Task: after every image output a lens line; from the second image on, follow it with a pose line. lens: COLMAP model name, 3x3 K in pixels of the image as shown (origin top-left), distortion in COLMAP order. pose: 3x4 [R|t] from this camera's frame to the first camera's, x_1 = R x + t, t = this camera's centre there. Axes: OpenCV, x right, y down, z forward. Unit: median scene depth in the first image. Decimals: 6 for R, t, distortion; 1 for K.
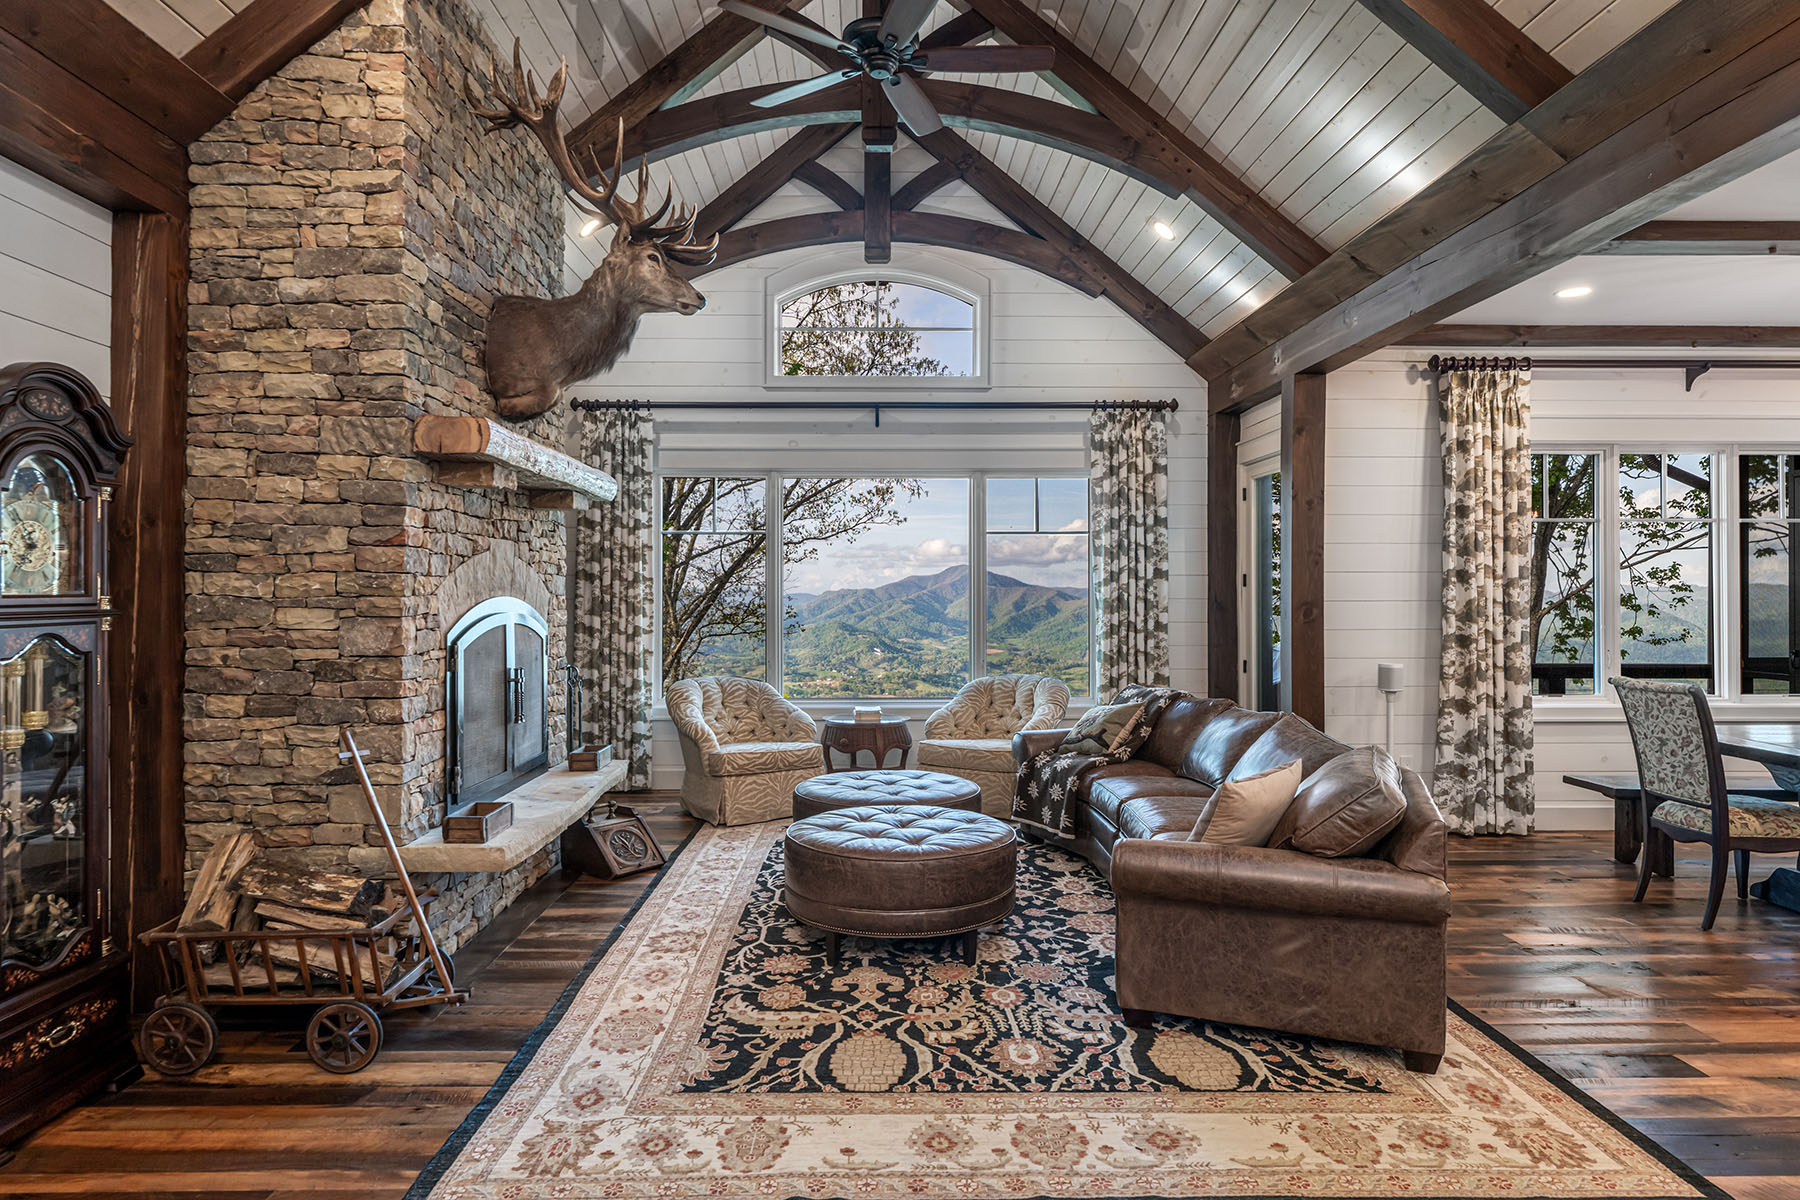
lens RADIAL K [[984.9, 0, 902.8], [0, 984.9, 595.8], [0, 0, 1]] dist [-0.002352, -0.001020]
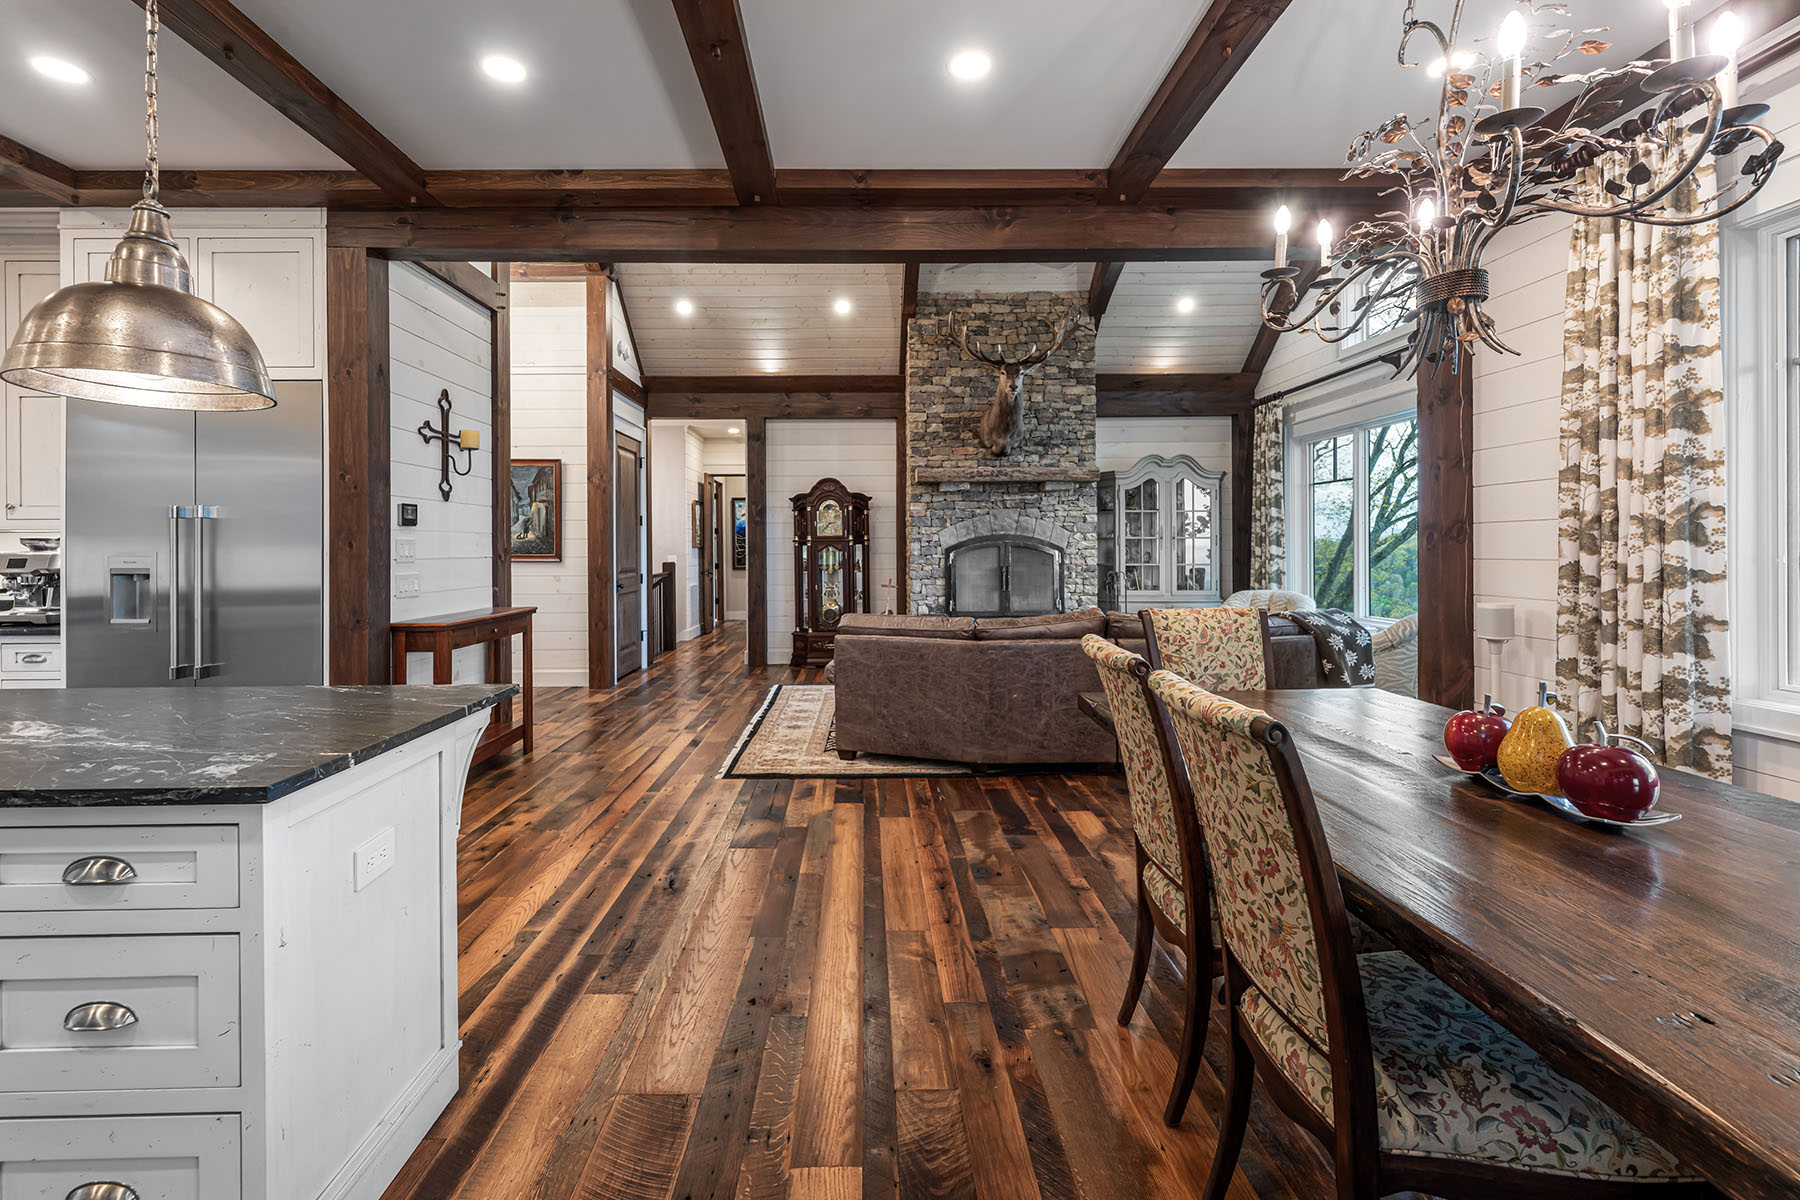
lens RADIAL K [[814.4, 0, 868.3], [0, 814.4, 551.5], [0, 0, 1]] dist [-0.000799, 0.000542]
pose [[-0.027045, 0.003264, -0.999629, 1.574572], [0.016722, 0.999856, 0.002813, 0.025646], [0.999494, -0.016640, -0.027095, 0.771071]]
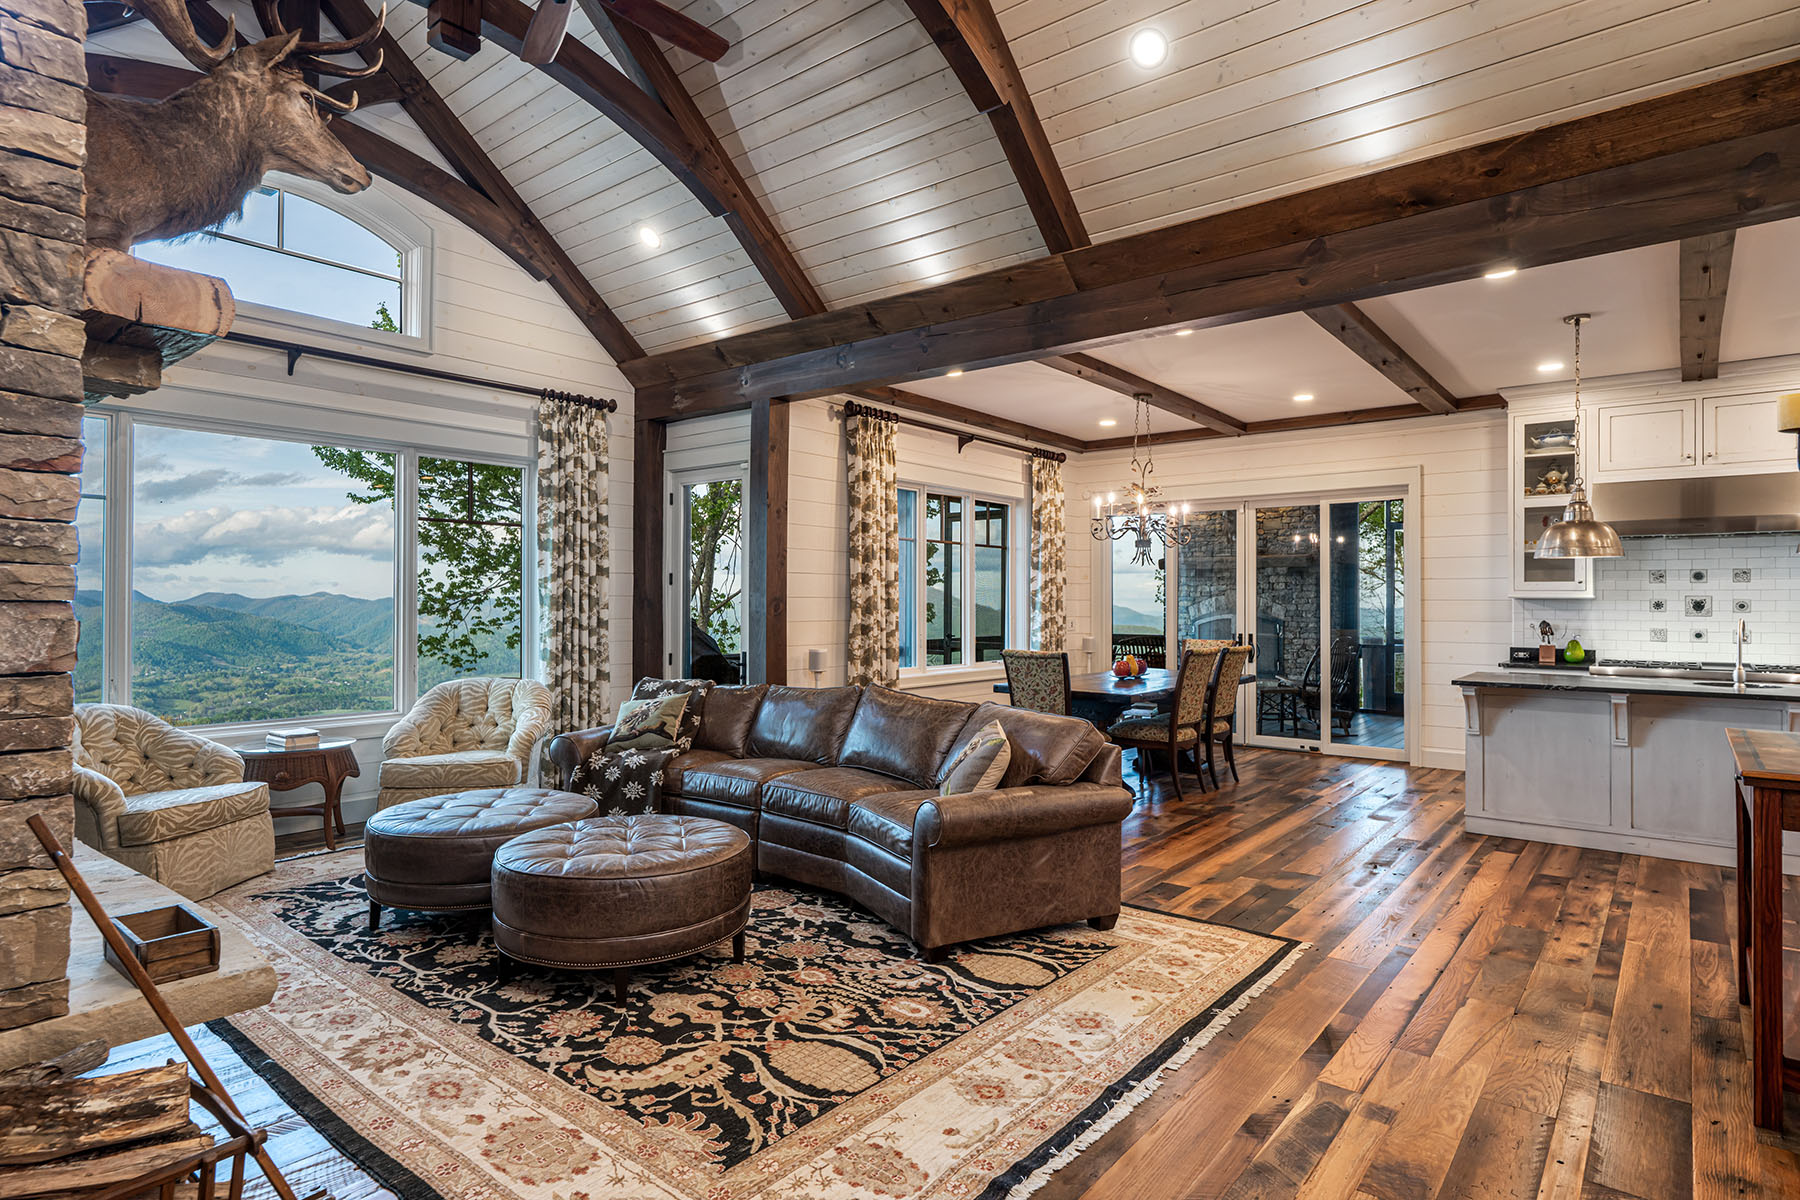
lens RADIAL K [[947.0, 0, 896.6], [0, 947.0, 606.4], [0, 0, 1]] dist [-0.004953, -0.001436]
pose [[0.658270, -0.001416, 0.752780, -0.492985], [-0.010169, 0.999890, 0.010772, 0.002001], [-0.752713, -0.014746, 0.658184, 0.231003]]
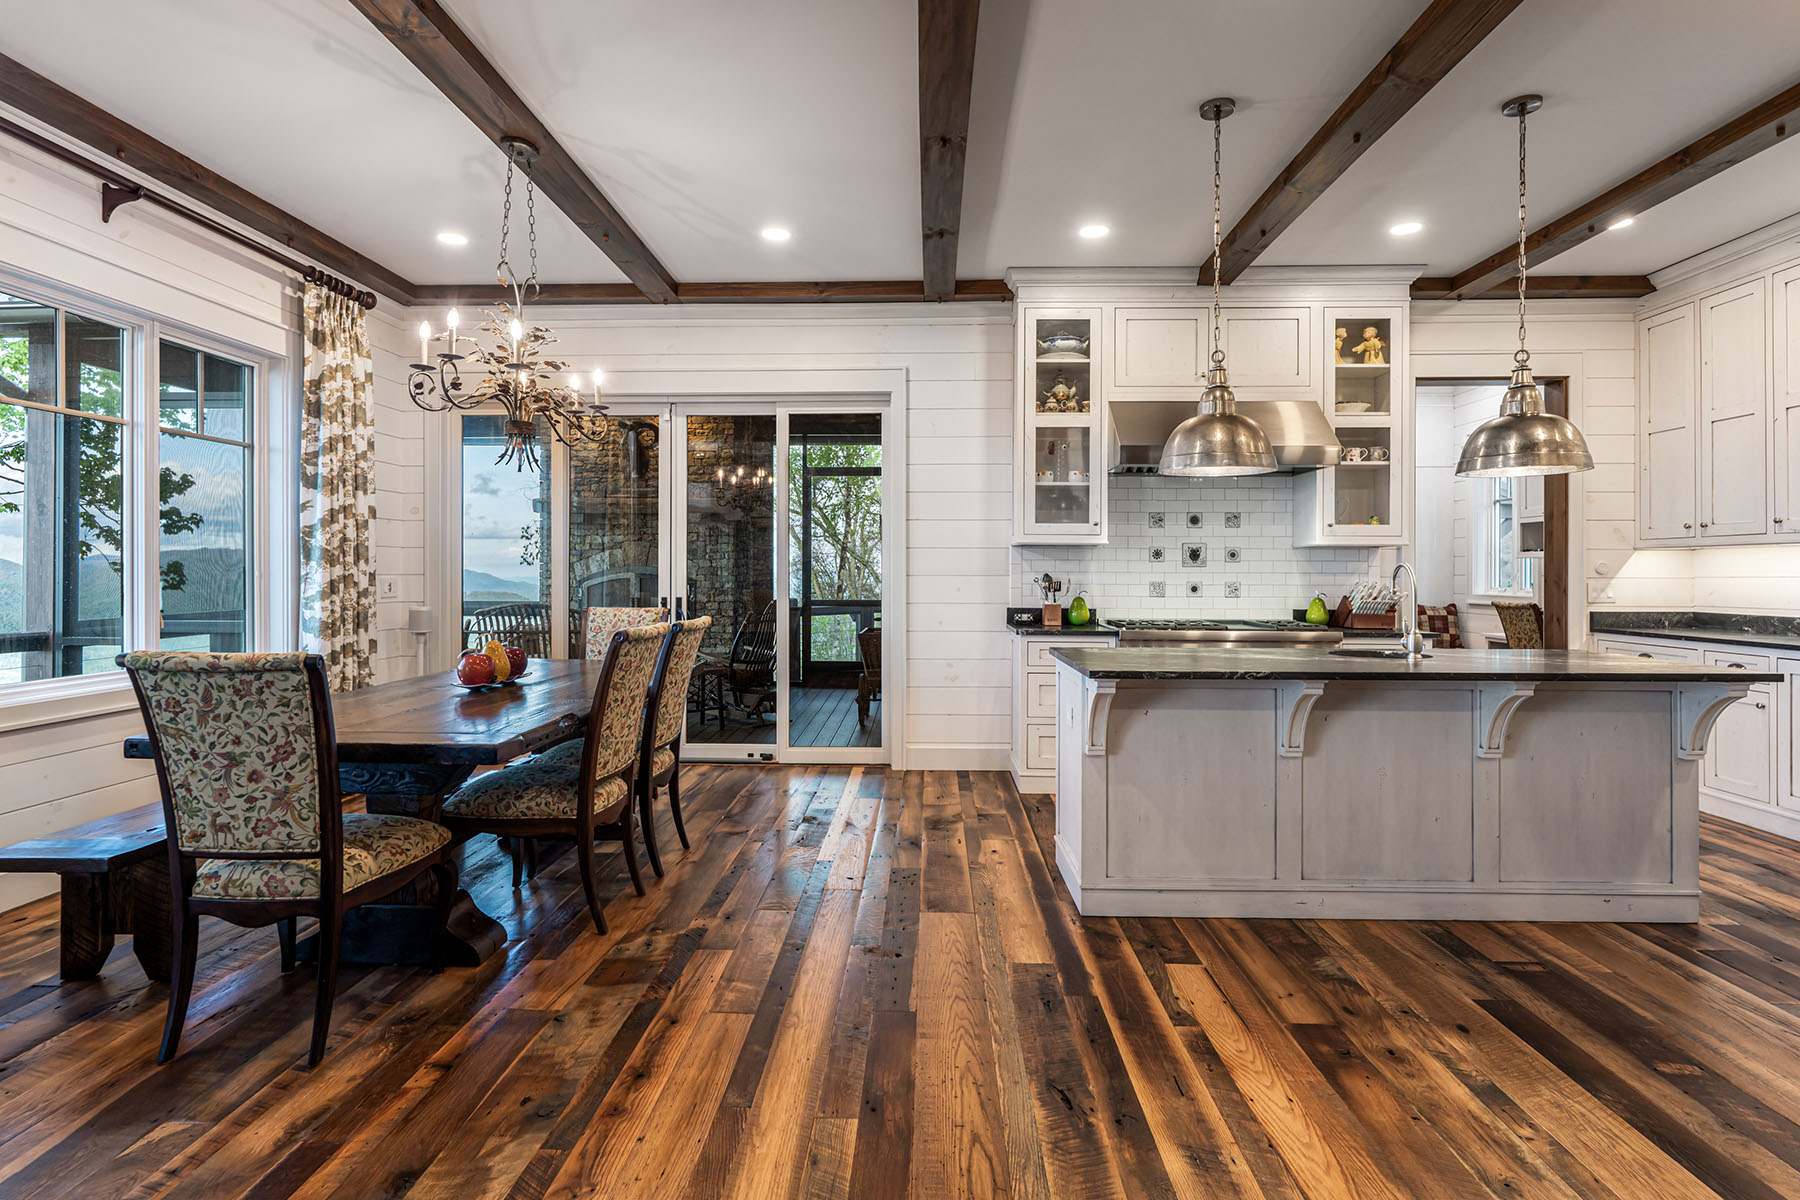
lens RADIAL K [[947.0, 0, 902.1], [0, 947.0, 557.9], [0, 0, 1]] dist [-0.004953, -0.001436]
pose [[0.061144, 0.012300, 0.998053, 0.248315], [-0.012512, 0.999855, -0.011556, 0.031777], [-0.998051, -0.011781, 0.061289, 0.623544]]
